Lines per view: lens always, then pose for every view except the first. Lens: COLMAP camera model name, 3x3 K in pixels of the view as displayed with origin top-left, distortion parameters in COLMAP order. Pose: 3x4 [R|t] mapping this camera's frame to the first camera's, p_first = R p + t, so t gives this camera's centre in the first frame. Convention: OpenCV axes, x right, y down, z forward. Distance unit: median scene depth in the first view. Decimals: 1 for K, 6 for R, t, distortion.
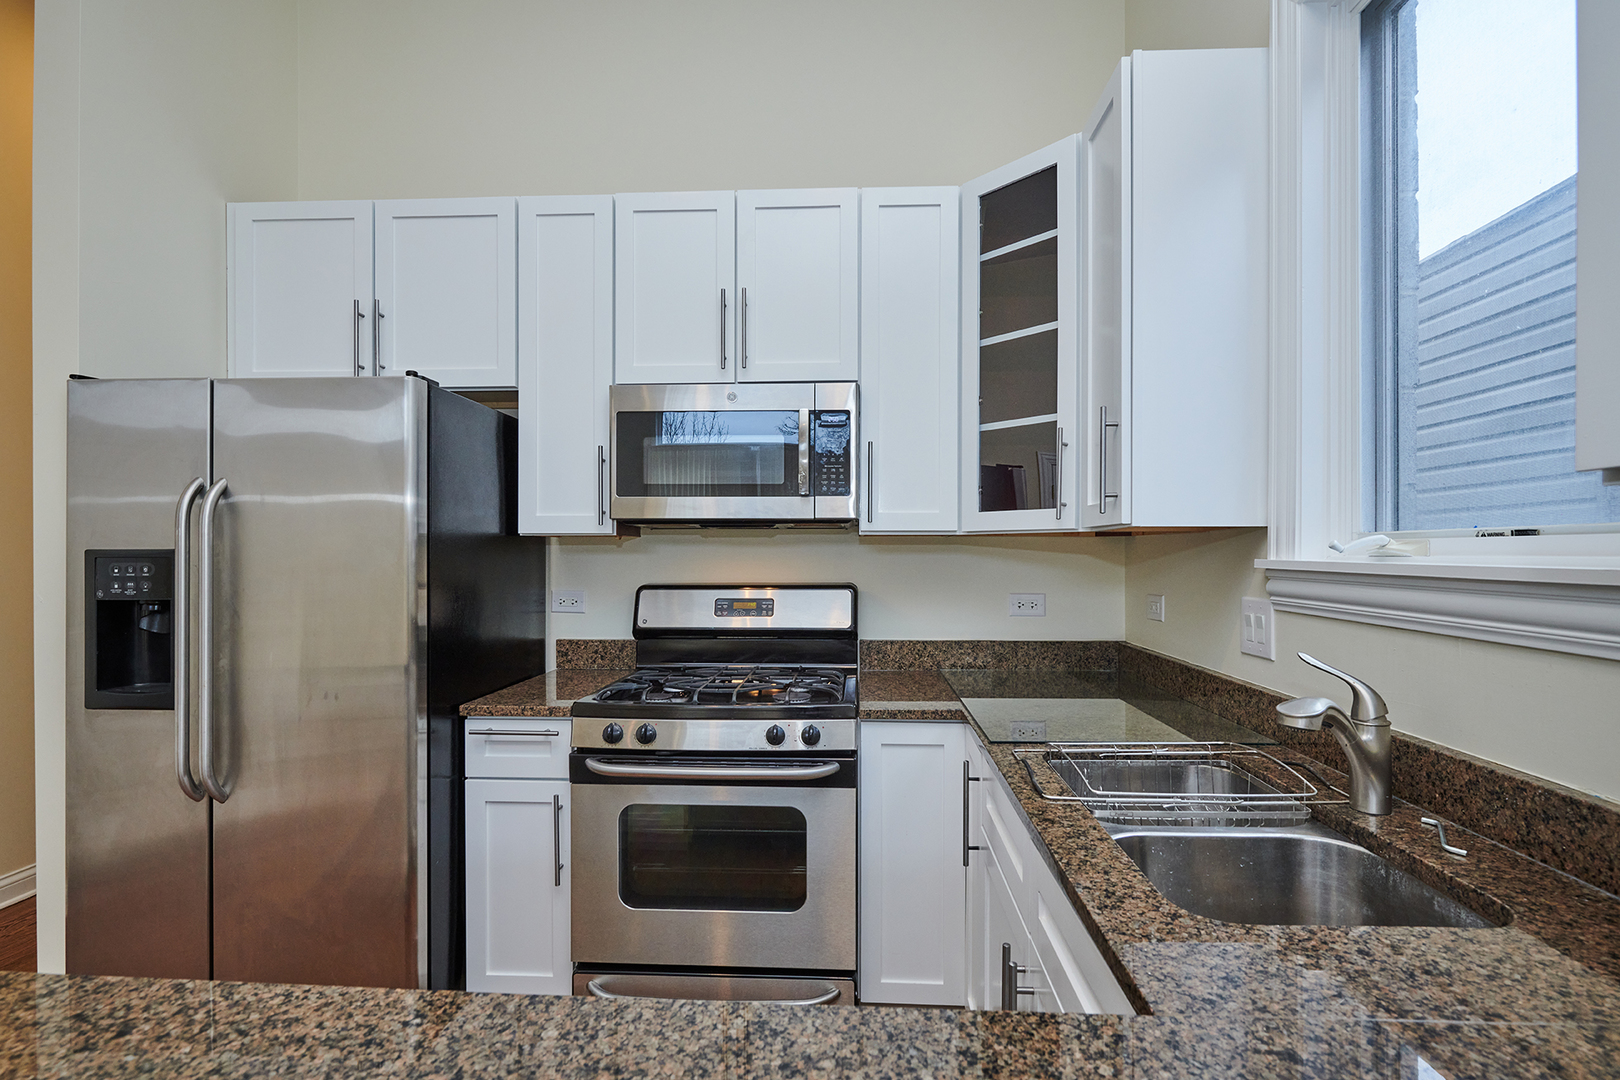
lens RADIAL K [[775.4, 0, 812.4], [0, 775.4, 540.6], [0, 0, 1]] dist [0.000152, -0.000122]
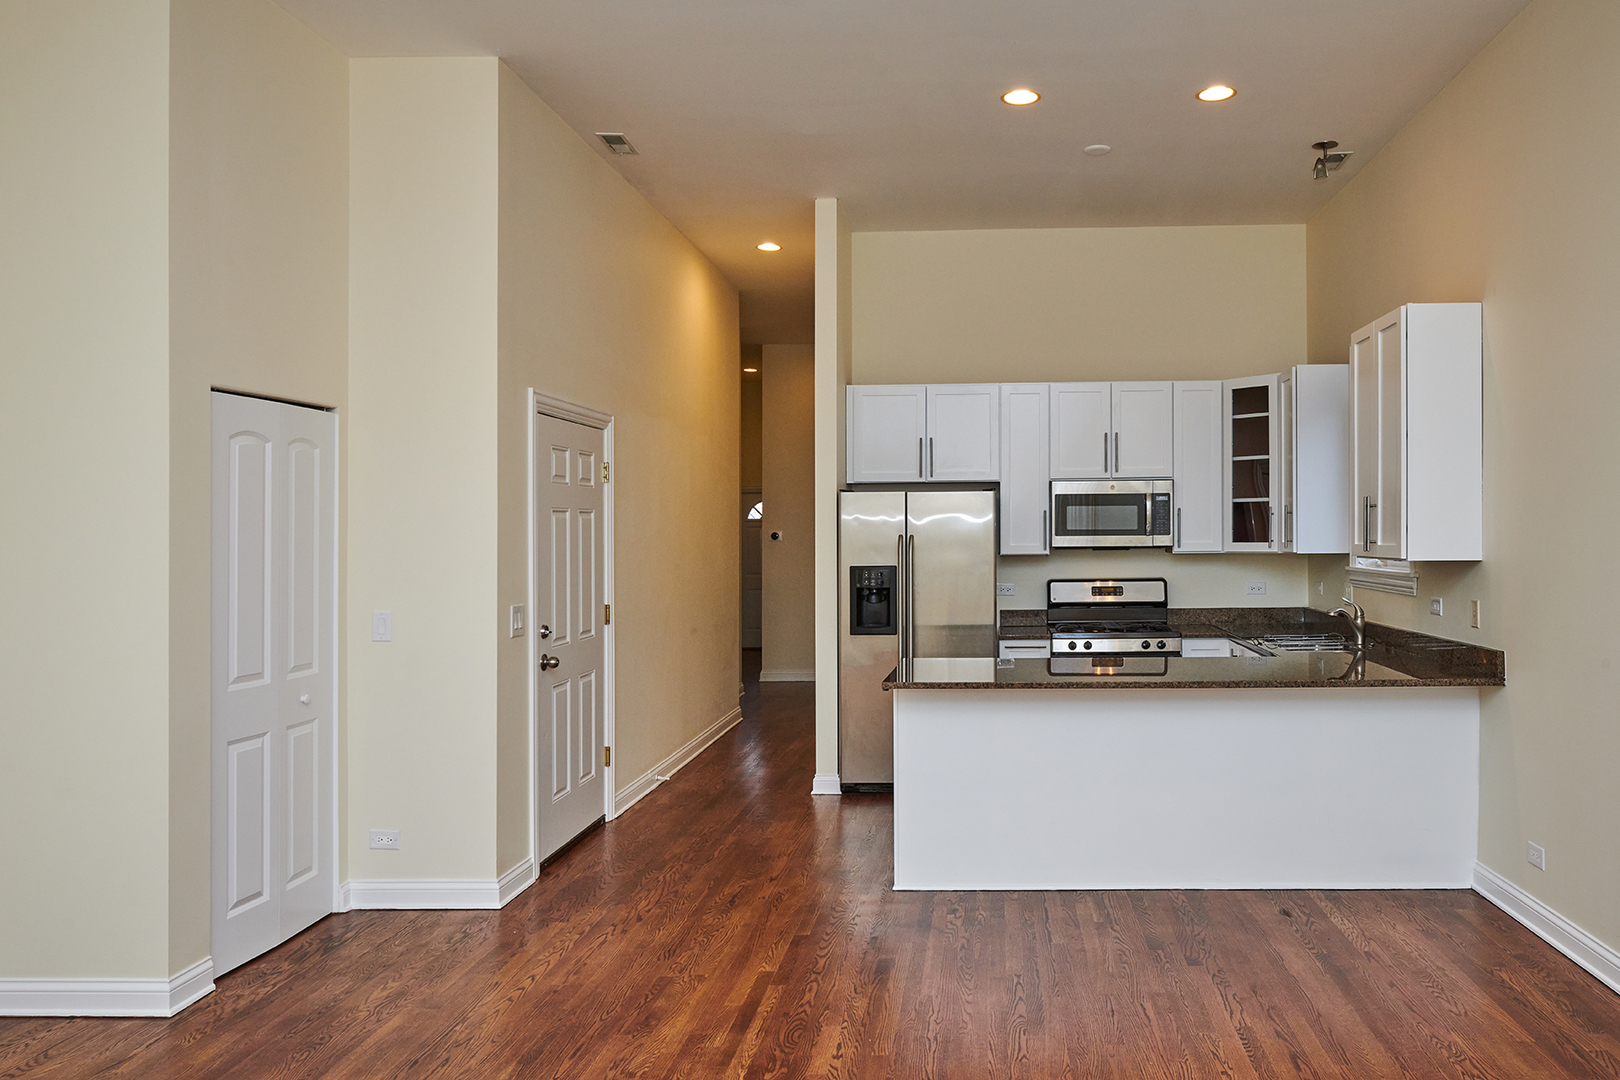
lens RADIAL K [[1162.3, 0, 940.4], [0, 1162.3, 534.5], [0, 0, 1]] dist [-0.000949, -0.002350]
pose [[0.999884, -0.009486, 0.011911, -0.603176], [0.009365, 0.999904, 0.010183, -0.097763], [-0.012006, -0.010070, 0.999877, -2.097912]]
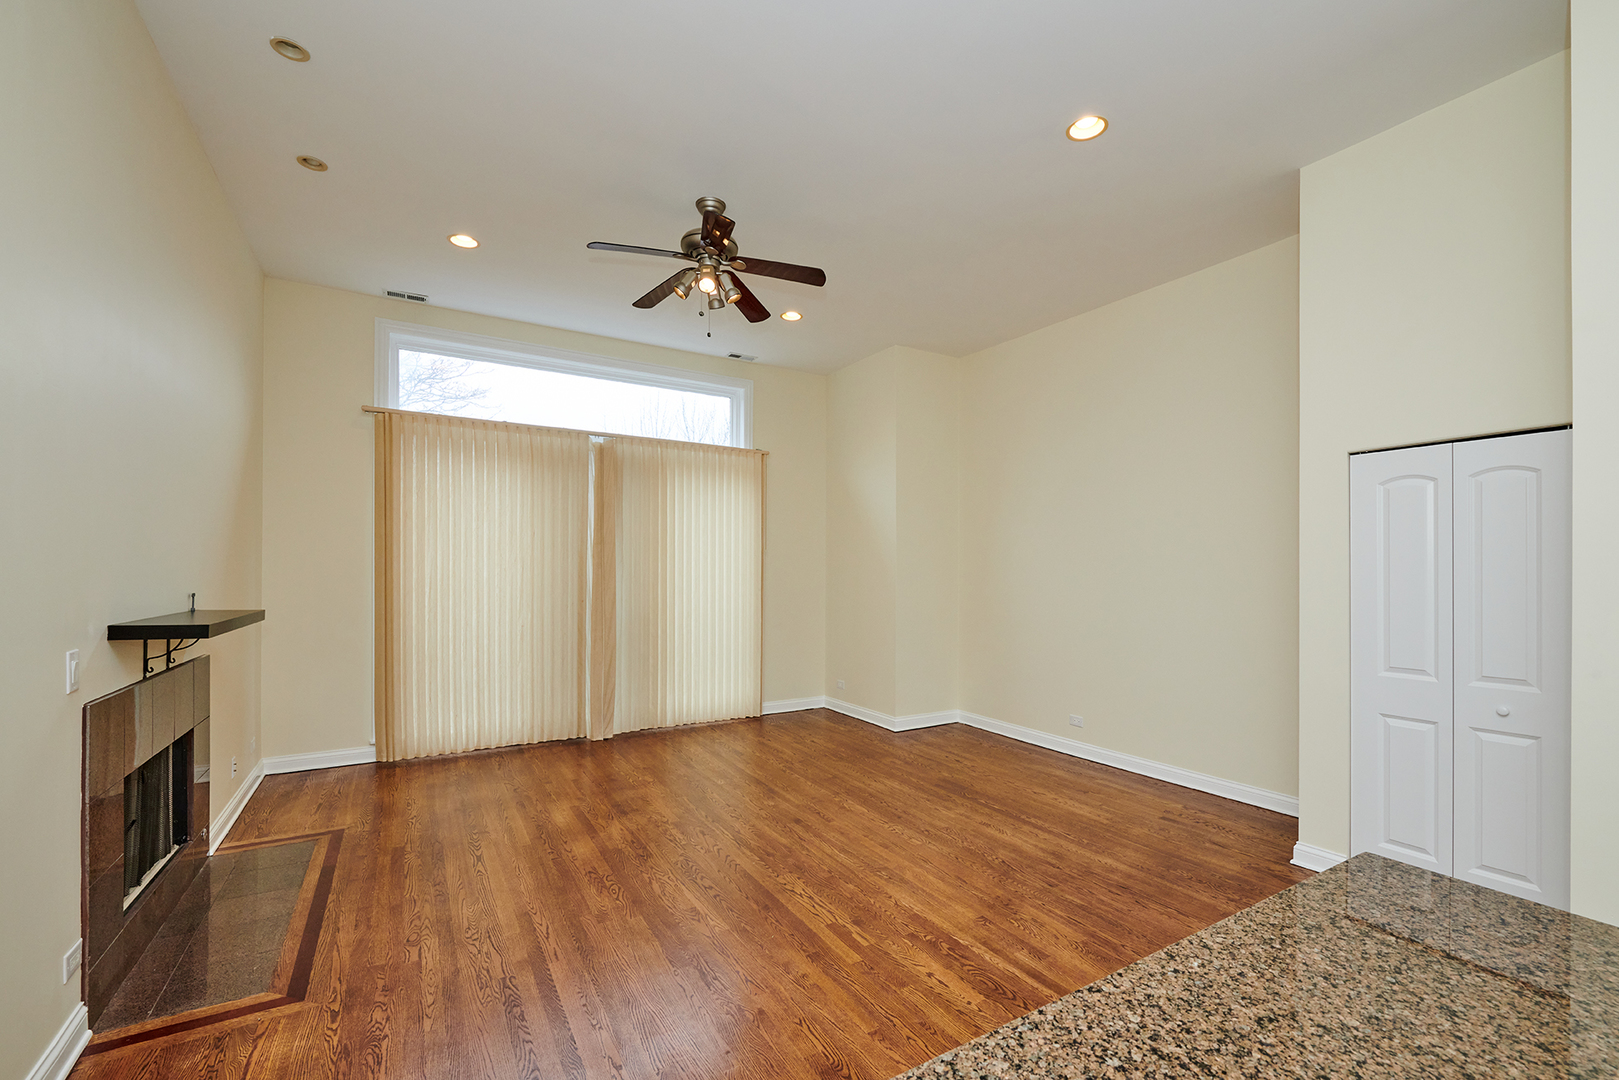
lens RADIAL K [[692.2, 0, 814.6], [0, 692.2, 569.5], [0, 0, 1]] dist [-0.000262, -0.000014]
pose [[-0.829501, -0.002308, -0.558500, 0.042724], [0.002472, 0.999966, -0.007803, -0.054479], [0.558500, -0.007853, -0.829467, 0.182930]]
